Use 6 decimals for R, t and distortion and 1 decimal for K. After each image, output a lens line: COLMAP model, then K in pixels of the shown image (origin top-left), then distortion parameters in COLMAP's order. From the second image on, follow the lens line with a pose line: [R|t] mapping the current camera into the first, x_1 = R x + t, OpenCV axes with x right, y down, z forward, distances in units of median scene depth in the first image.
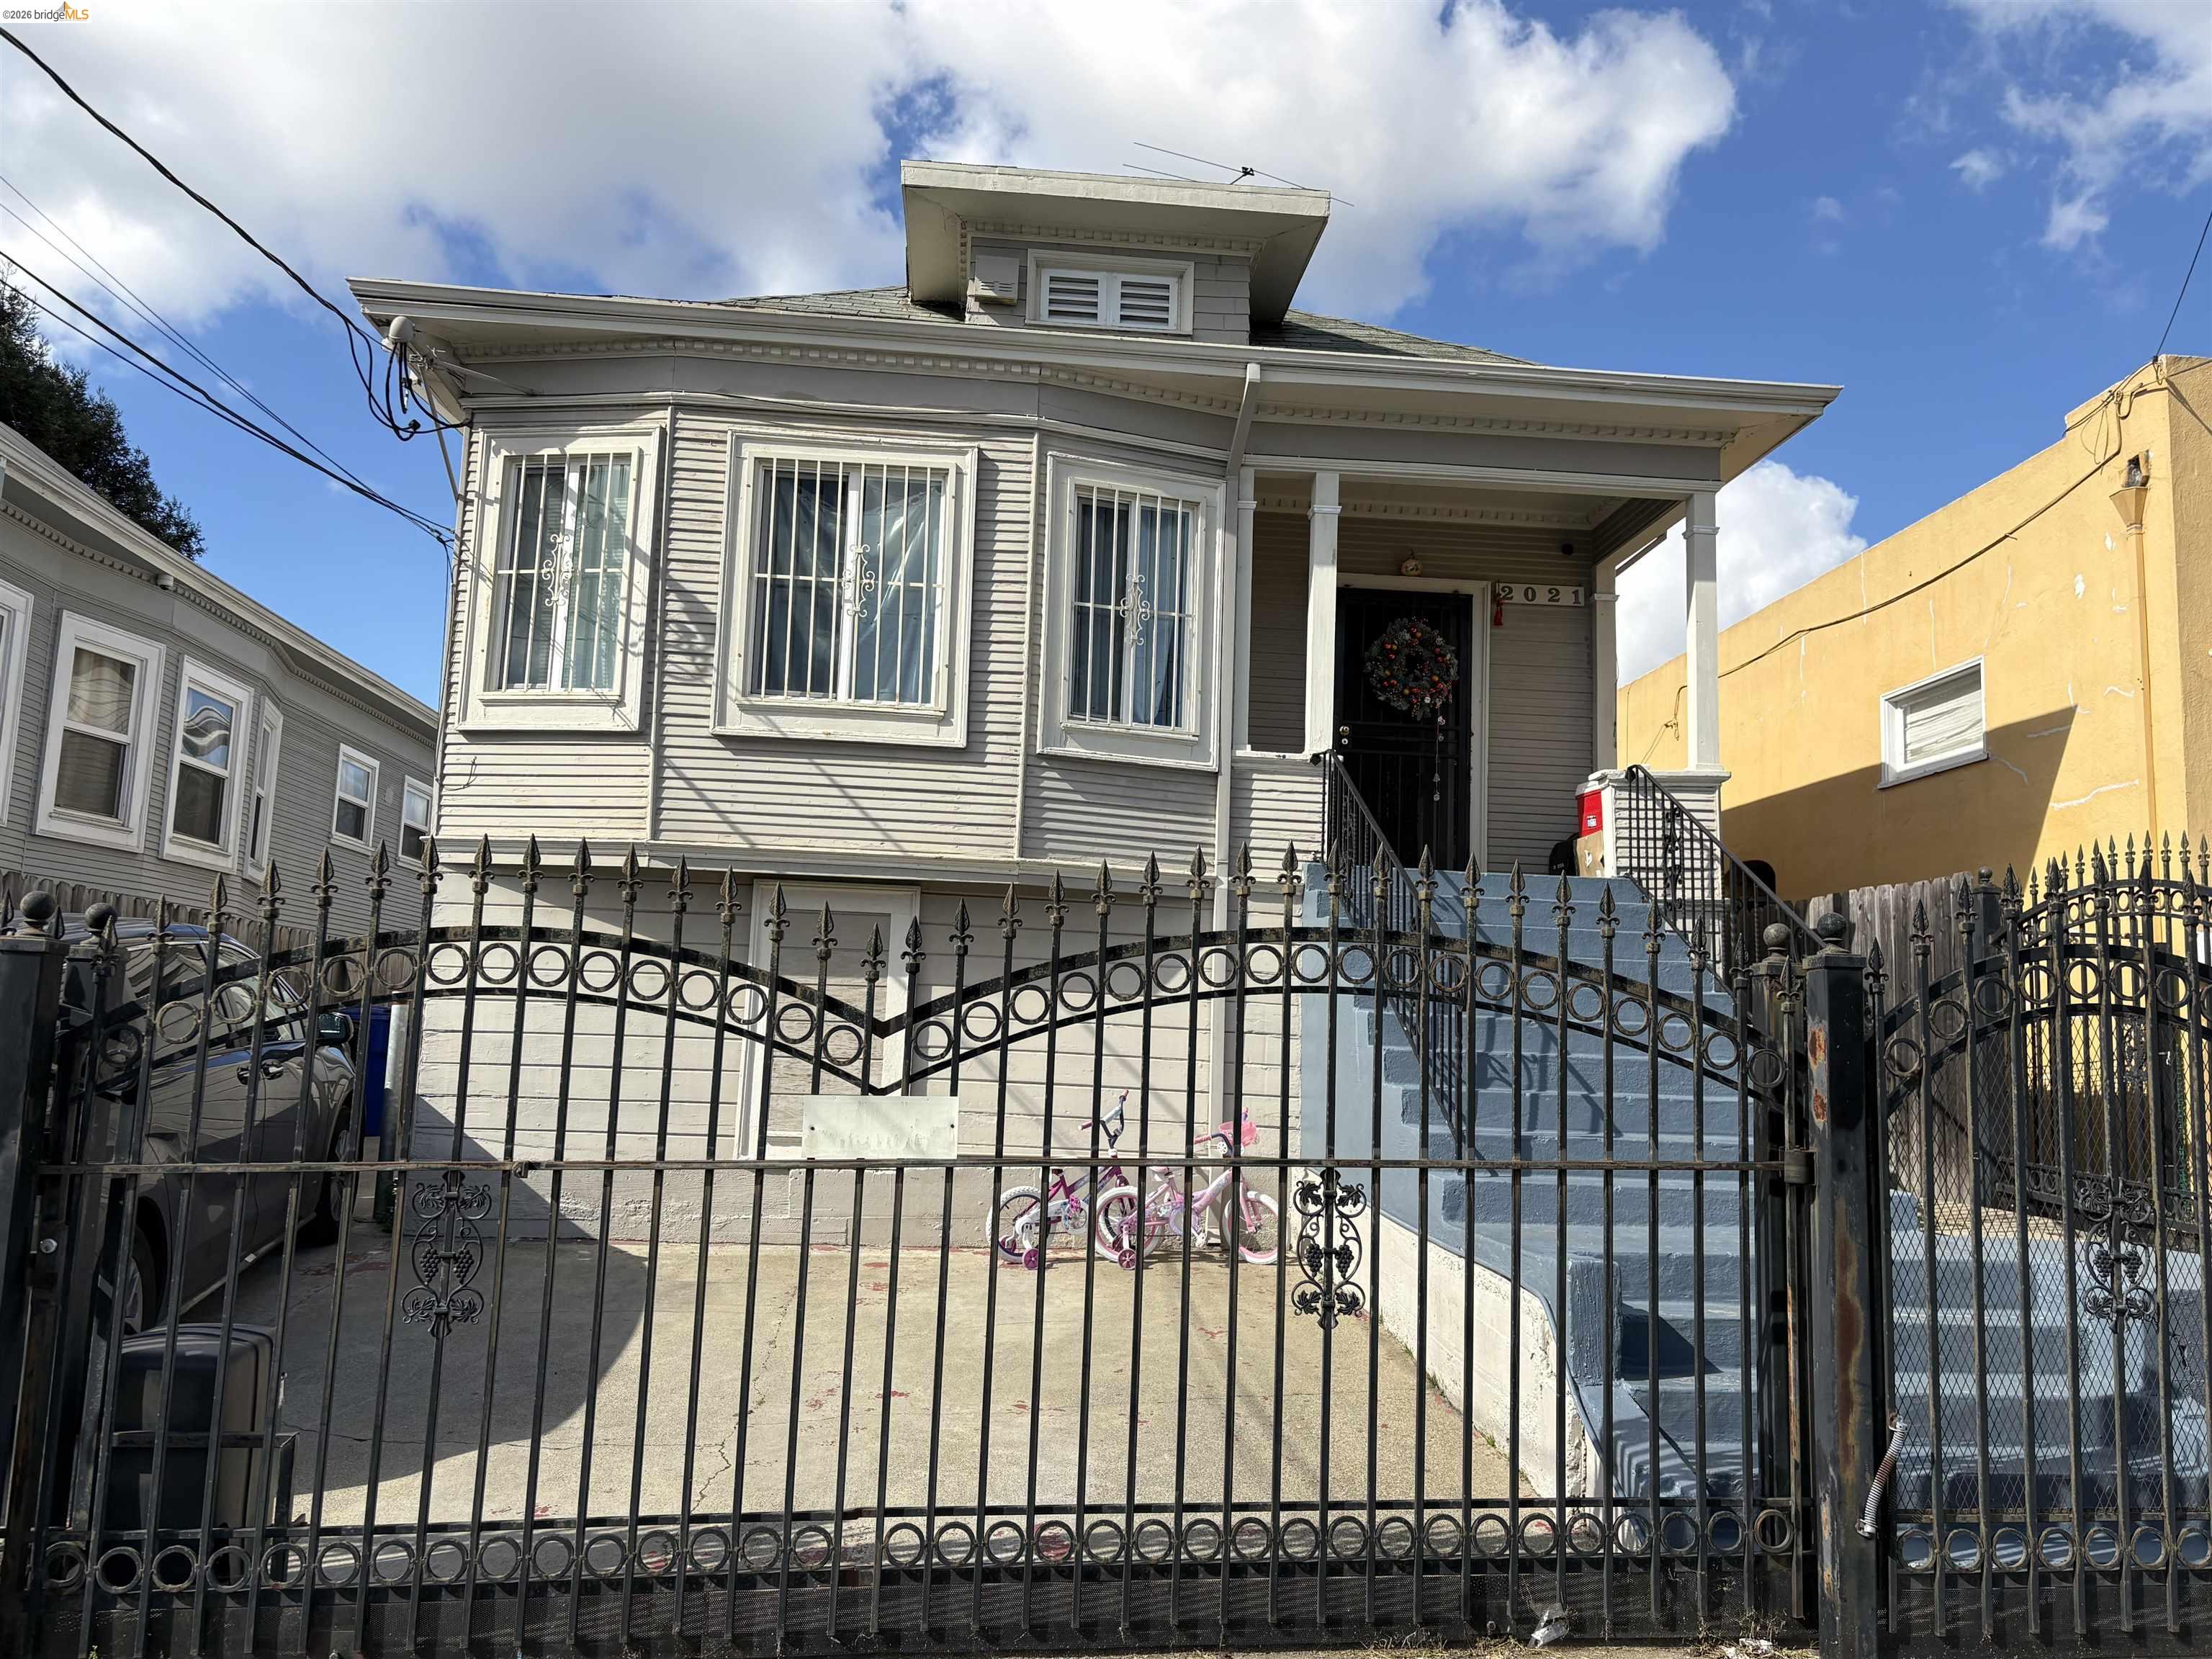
lens RADIAL K [[1686.4, 0, 1109.1], [0, 1686.4, 859.8], [0, 0, 1]] dist [0.005962, -0.004460]
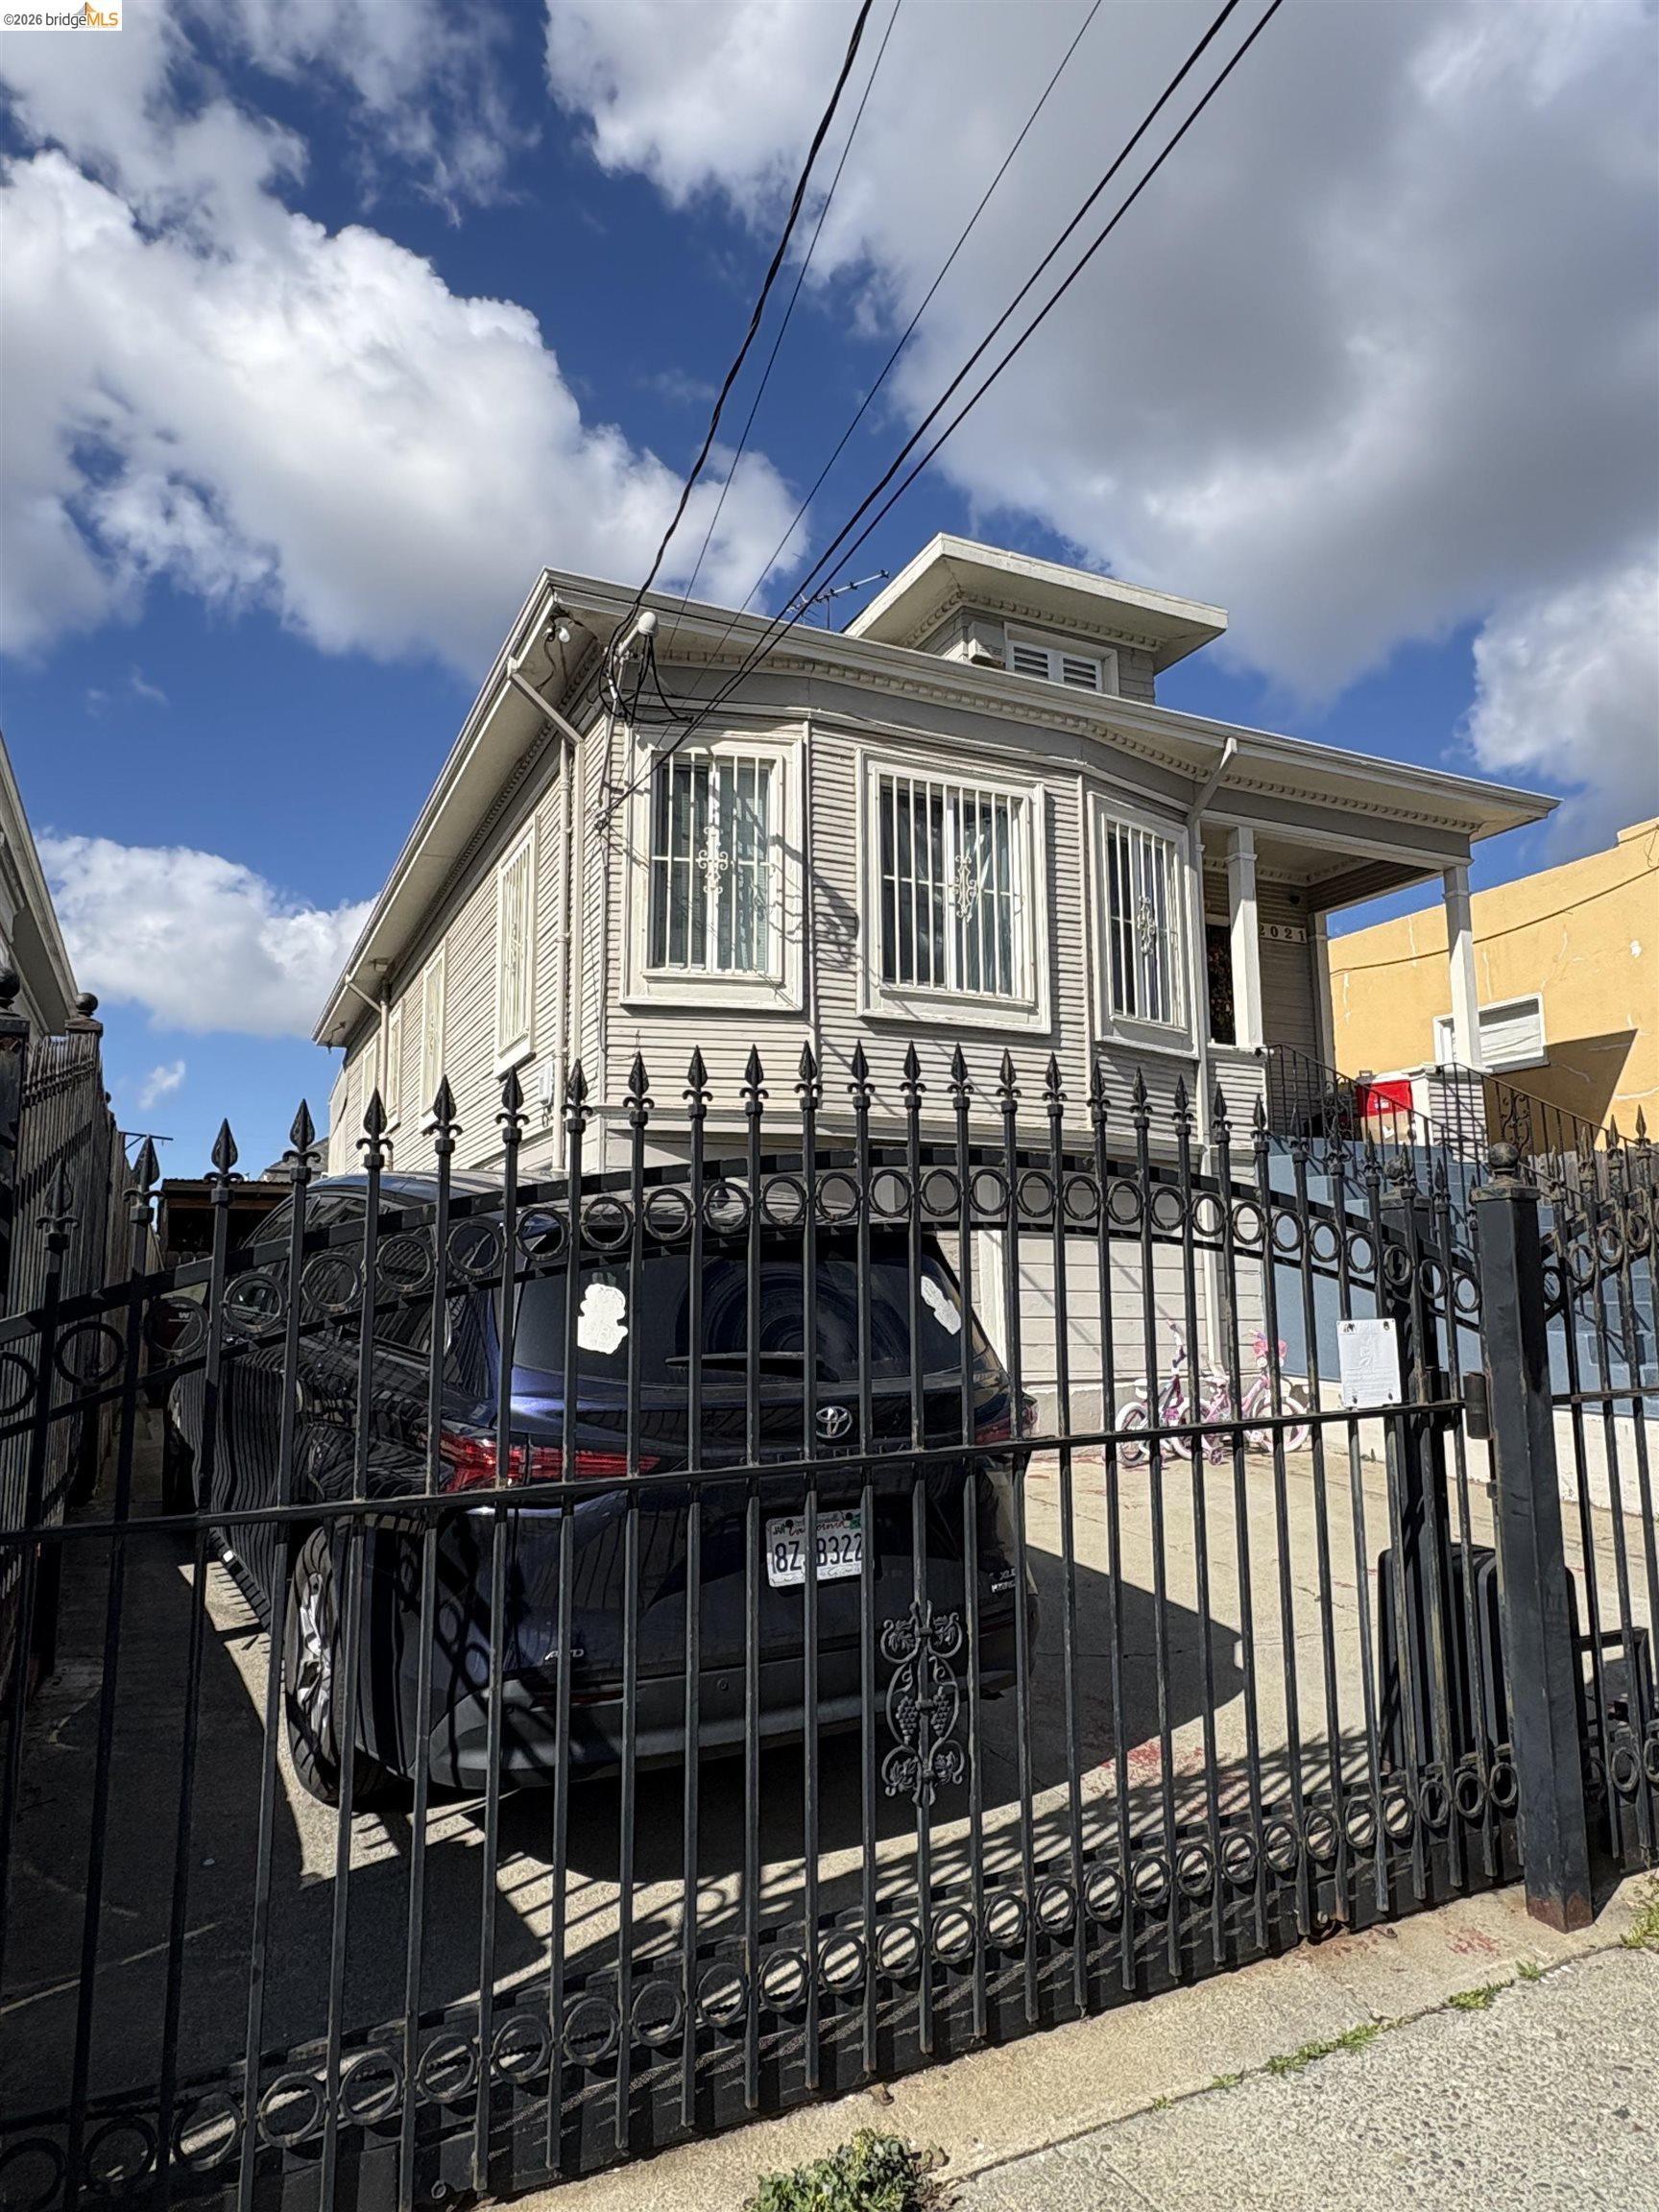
lens RADIAL K [[1399.7, 0, 810.4], [0, 1399.7, 1099.3], [0, 0, 1]] dist [-0.026694, -0.002269]
pose [[0.938483, 0.014512, 0.345021, -0.568802], [-0.005119, 0.999591, -0.028120, 0.007134], [-0.345288, 0.024624, 0.938174, 0.136512]]
